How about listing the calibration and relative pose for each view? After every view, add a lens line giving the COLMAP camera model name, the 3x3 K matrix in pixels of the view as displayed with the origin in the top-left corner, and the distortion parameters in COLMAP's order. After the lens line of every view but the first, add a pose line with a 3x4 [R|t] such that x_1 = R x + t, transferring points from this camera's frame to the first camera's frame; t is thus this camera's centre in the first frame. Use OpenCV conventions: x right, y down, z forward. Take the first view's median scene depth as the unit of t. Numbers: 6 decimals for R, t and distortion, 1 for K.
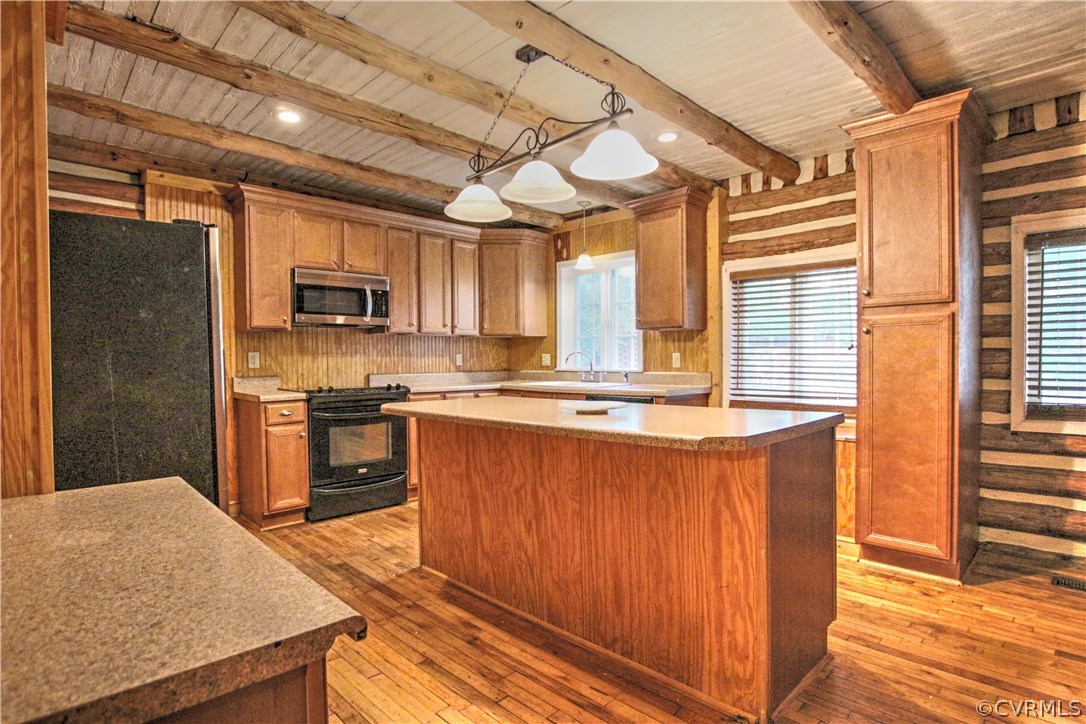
lens RADIAL K [[563.1, 0, 543.3], [0, 563.1, 364.9], [0, 0, 1]] dist [-0.027824, 0.003505]
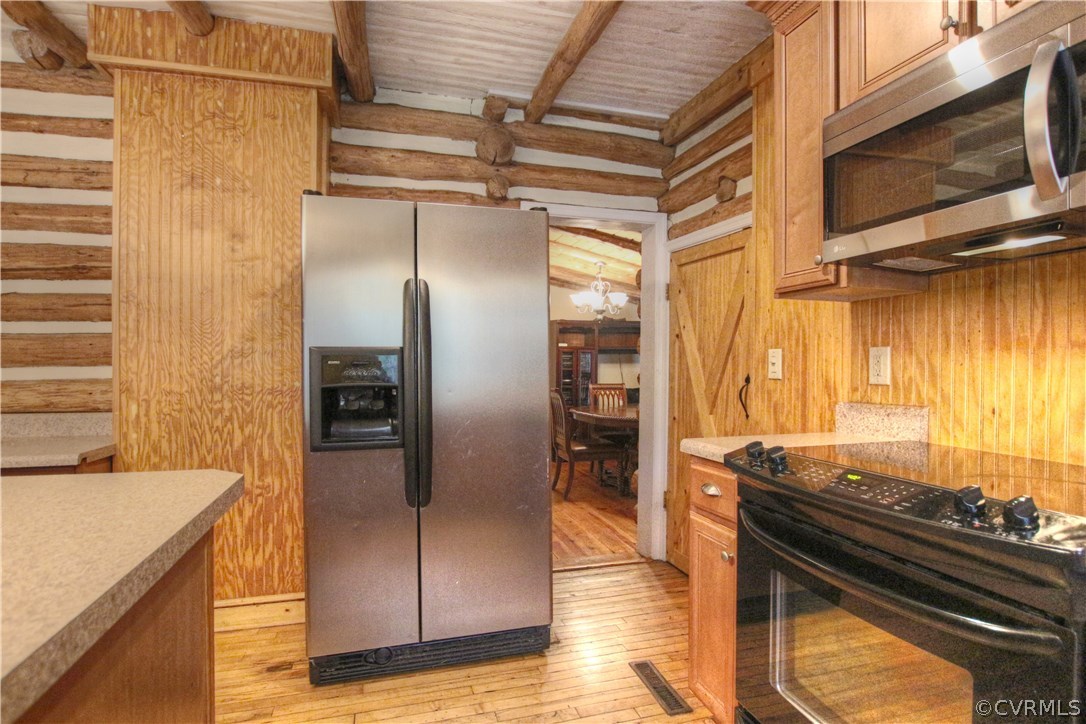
lens RADIAL K [[563.1, 0, 542.6], [0, 563.1, 370.1], [0, 0, 1]] dist [-0.027824, 0.003505]
pose [[-0.472815, 0.013595, -0.881057, -0.018553], [-0.017107, 0.999551, 0.024604, -0.009832], [0.880996, 0.026705, -0.472370, 0.860790]]
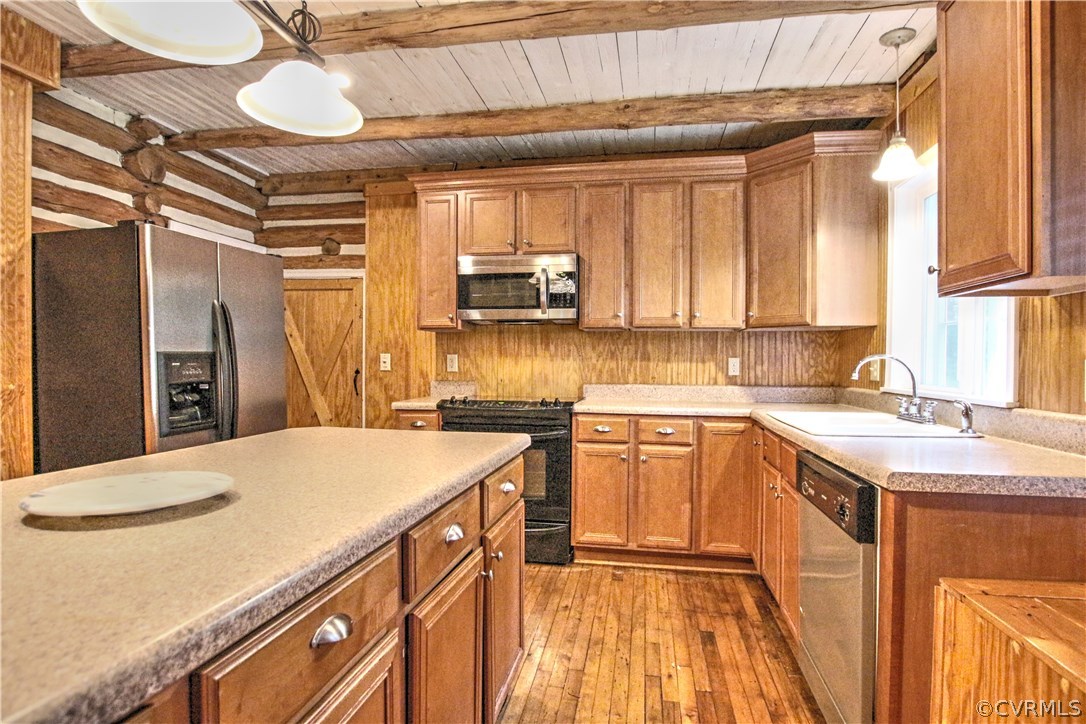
lens RADIAL K [[563.1, 0, 545.3], [0, 563.1, 365.2], [0, 0, 1]] dist [-0.027824, 0.003505]
pose [[0.577035, 0.016029, -0.816562, 0.295064], [-0.020099, 0.999783, 0.005422, -0.011503], [0.816472, 0.013283, 0.577232, 0.518533]]
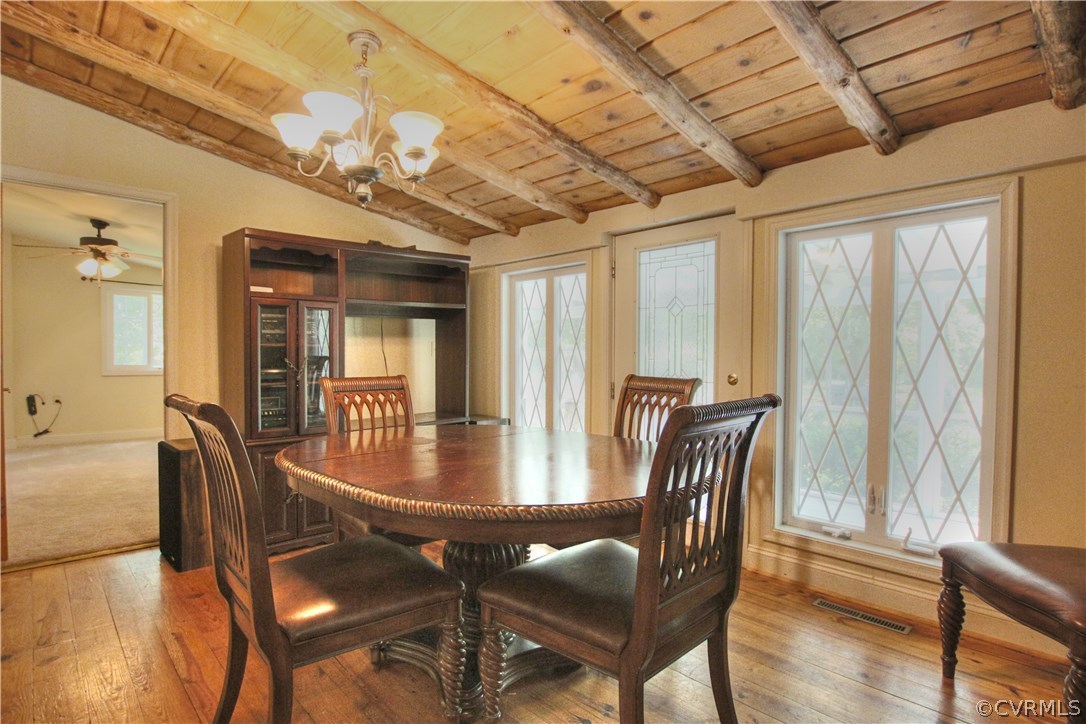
lens RADIAL K [[563.1, 0, 543.1], [0, 563.1, 368.5], [0, 0, 1]] dist [-0.027824, 0.003505]
pose [[-0.020020, 0.032982, -0.999255, -0.730775], [-0.018410, 0.999274, 0.033352, 0.023517], [0.999630, 0.019064, -0.019398, 0.535277]]
